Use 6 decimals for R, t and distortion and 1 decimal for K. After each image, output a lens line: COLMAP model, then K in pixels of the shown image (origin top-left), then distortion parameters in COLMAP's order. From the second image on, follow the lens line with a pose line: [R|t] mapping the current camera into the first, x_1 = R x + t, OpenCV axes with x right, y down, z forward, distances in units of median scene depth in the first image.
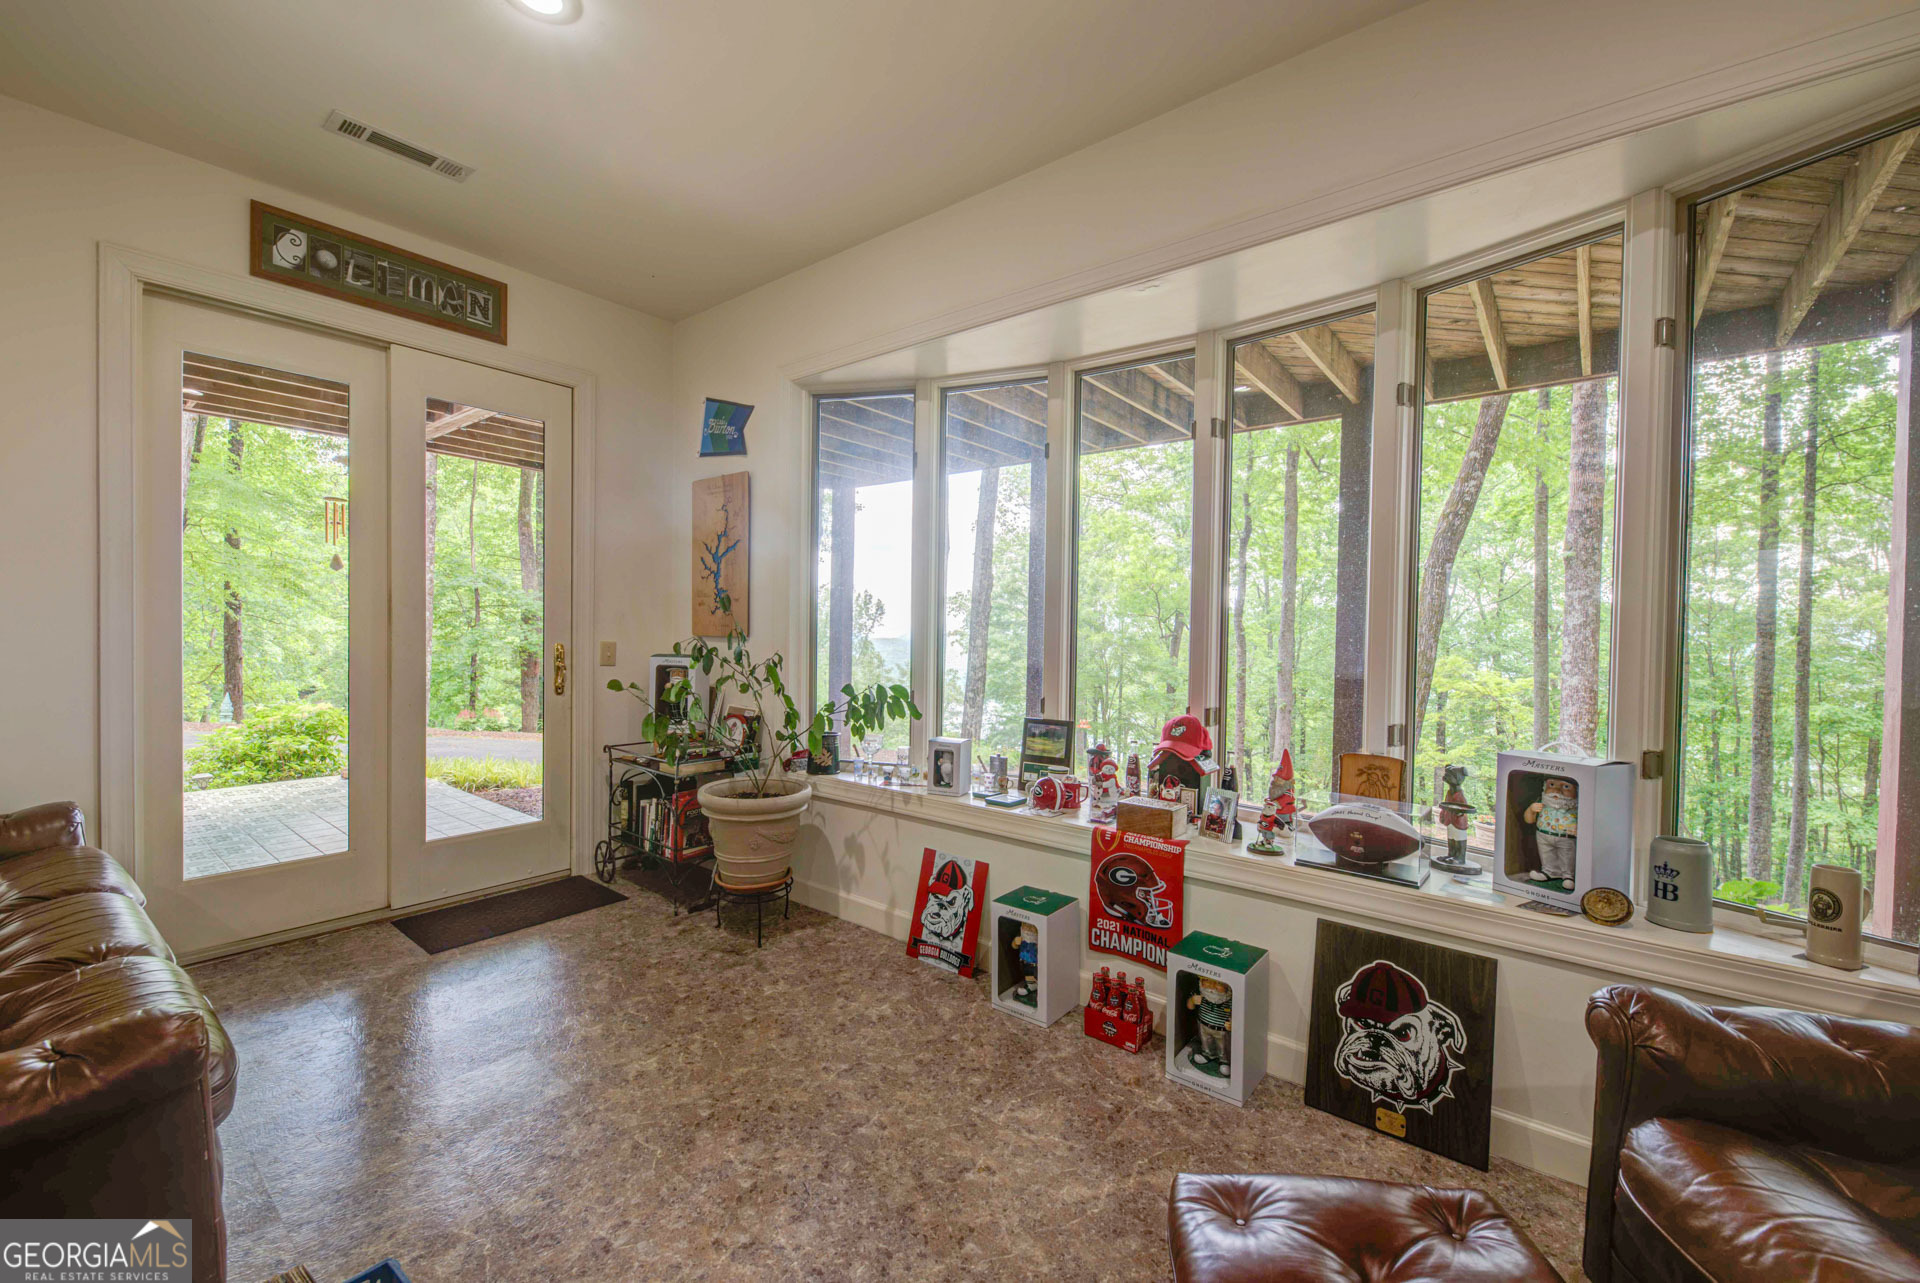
lens RADIAL K [[766.6, 0, 959.7], [0, 766.6, 645.5], [0, 0, 1]] dist [0.012842, -0.007128]
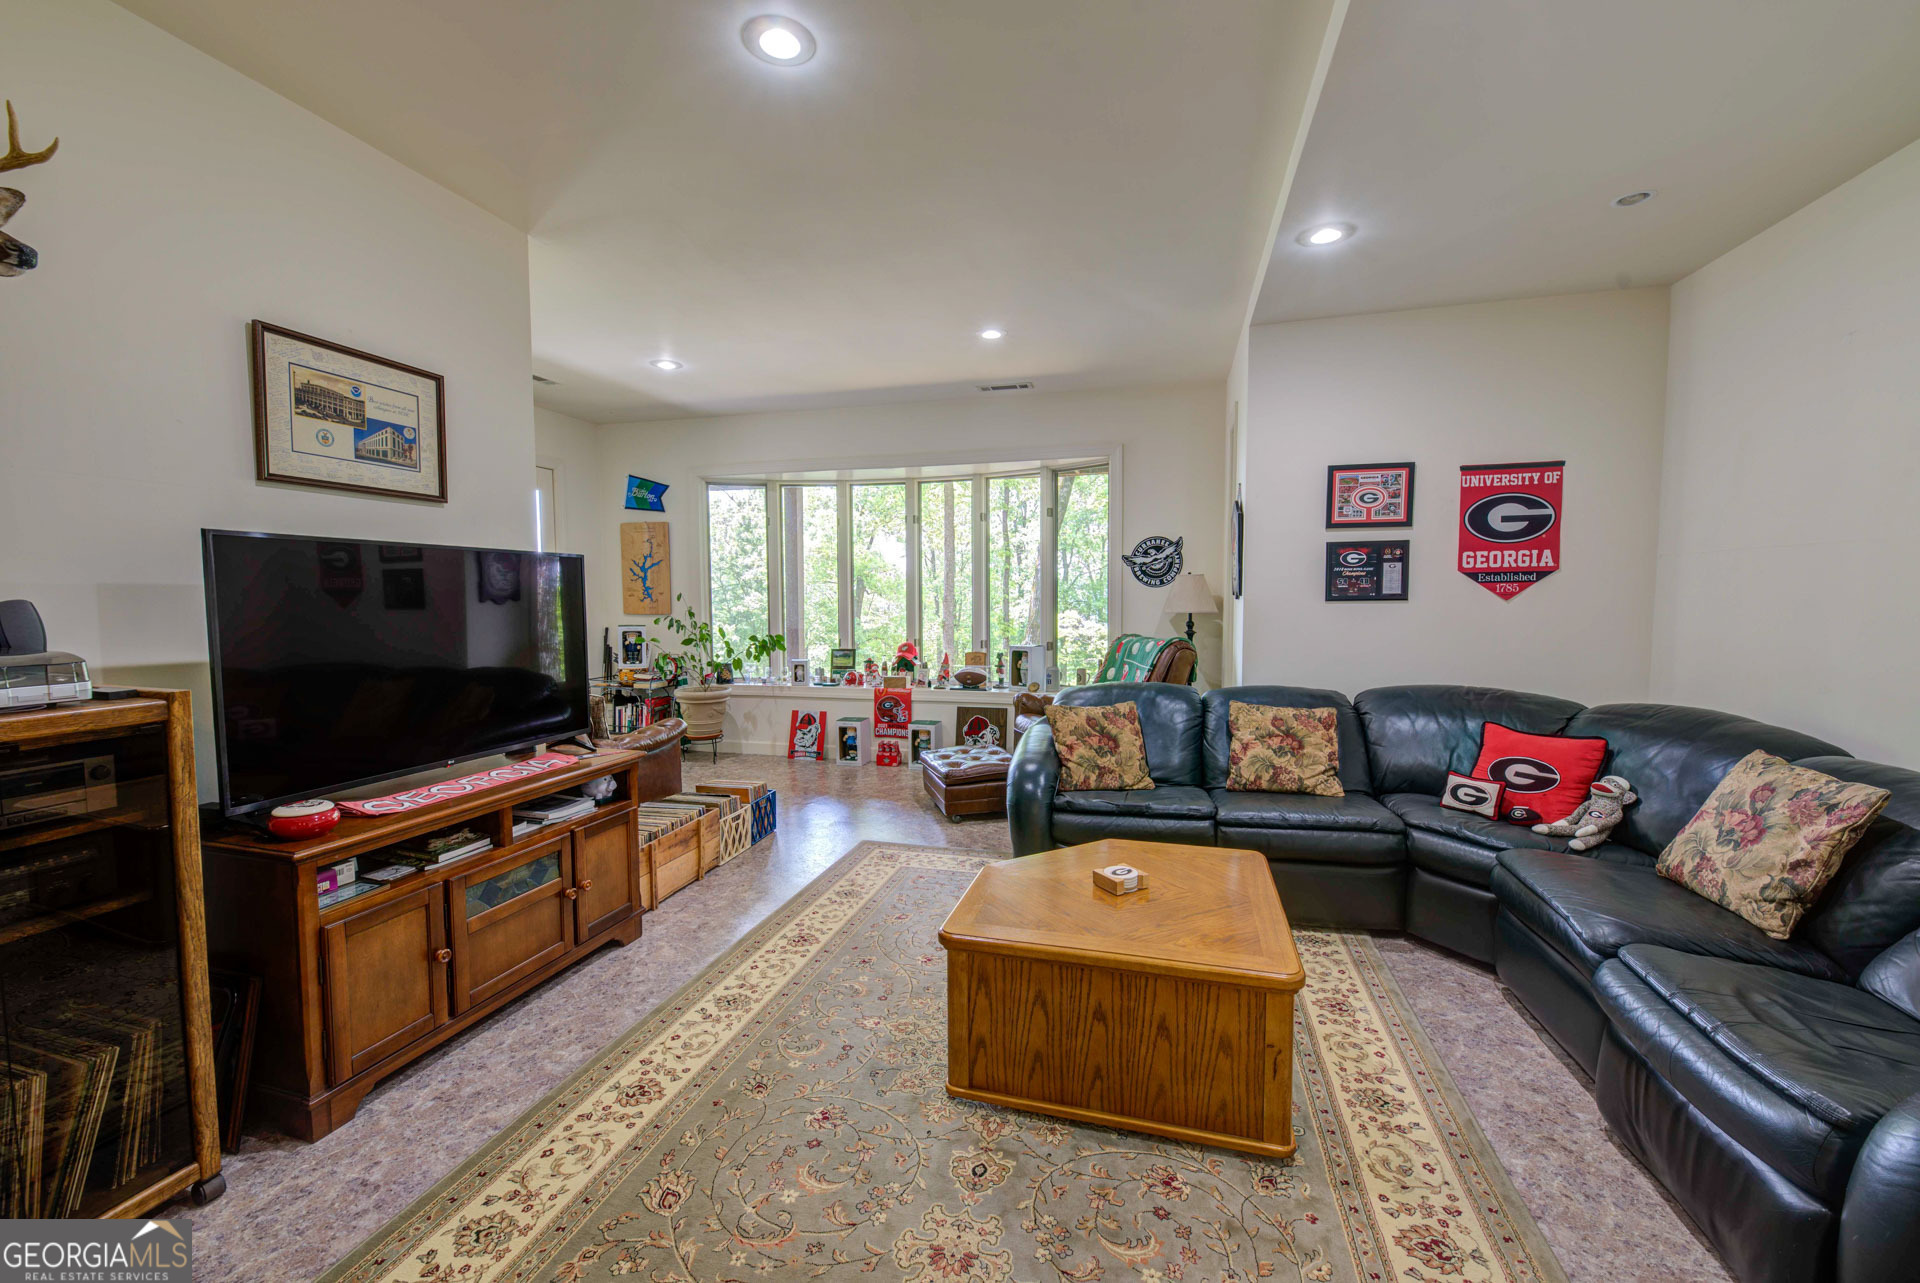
lens RADIAL K [[766.6, 0, 959.7], [0, 766.6, 645.5], [0, 0, 1]] dist [0.012842, -0.007128]
pose [[0.914393, -0.045581, 0.402254, -0.486352], [0.026996, 0.998295, 0.051754, -0.015491], [-0.403927, -0.036464, 0.914064, -1.175226]]
